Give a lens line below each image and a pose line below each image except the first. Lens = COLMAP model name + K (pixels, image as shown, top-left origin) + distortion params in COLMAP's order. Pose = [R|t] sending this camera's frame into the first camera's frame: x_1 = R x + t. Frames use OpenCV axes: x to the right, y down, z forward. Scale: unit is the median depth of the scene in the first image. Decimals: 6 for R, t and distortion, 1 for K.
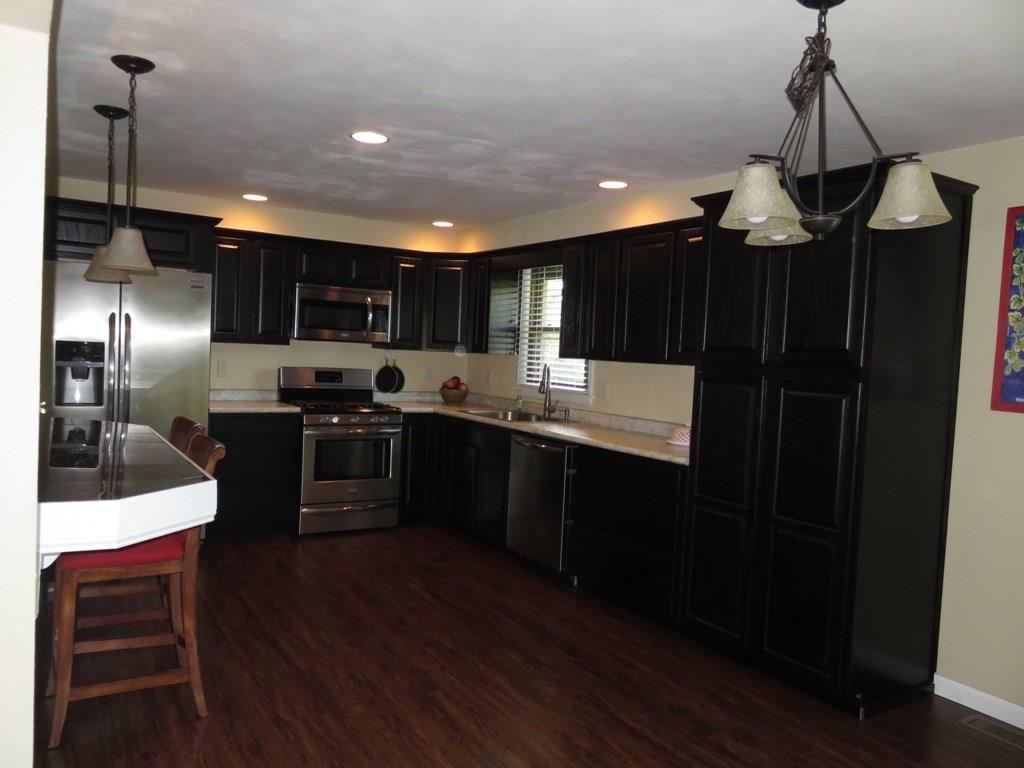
lens RADIAL K [[775.5, 0, 503.3], [0, 775.5, 385.3], [0, 0, 1]] dist [0.001138, -0.011491]
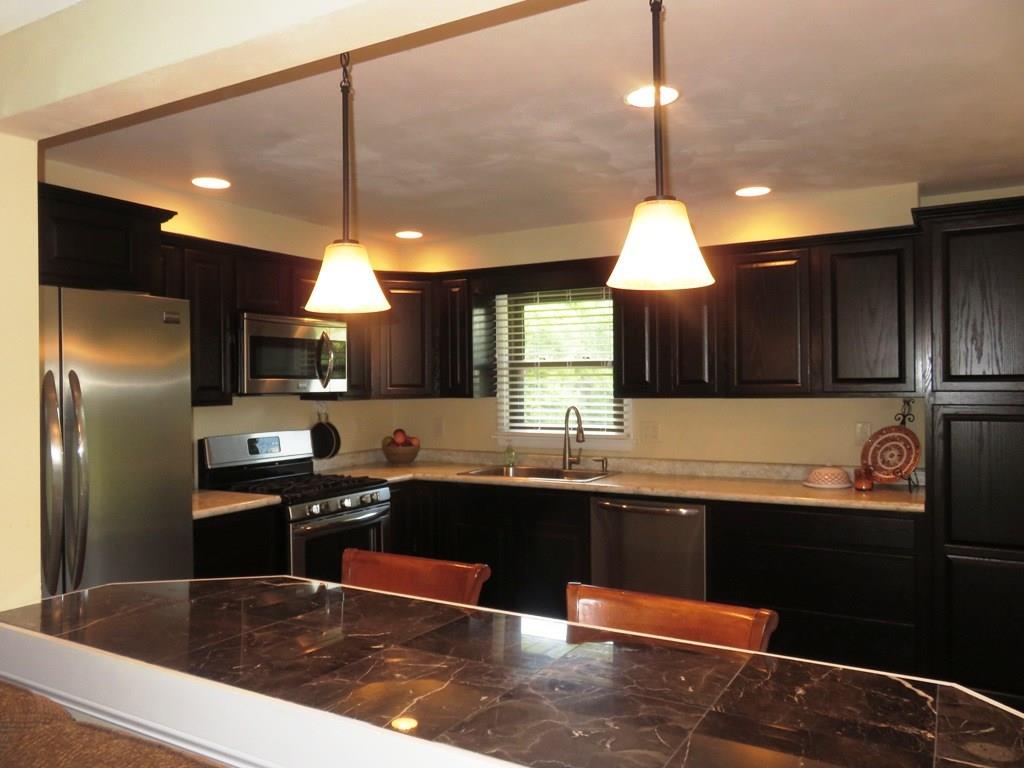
lens RADIAL K [[775.5, 0, 510.1], [0, 775.5, 381.0], [0, 0, 1]] dist [0.001138, -0.011491]
pose [[0.877957, -0.054067, 0.475677, -0.401393], [0.073145, 0.997086, -0.021671, -0.041925], [-0.473119, 0.053820, 0.879353, 0.302572]]
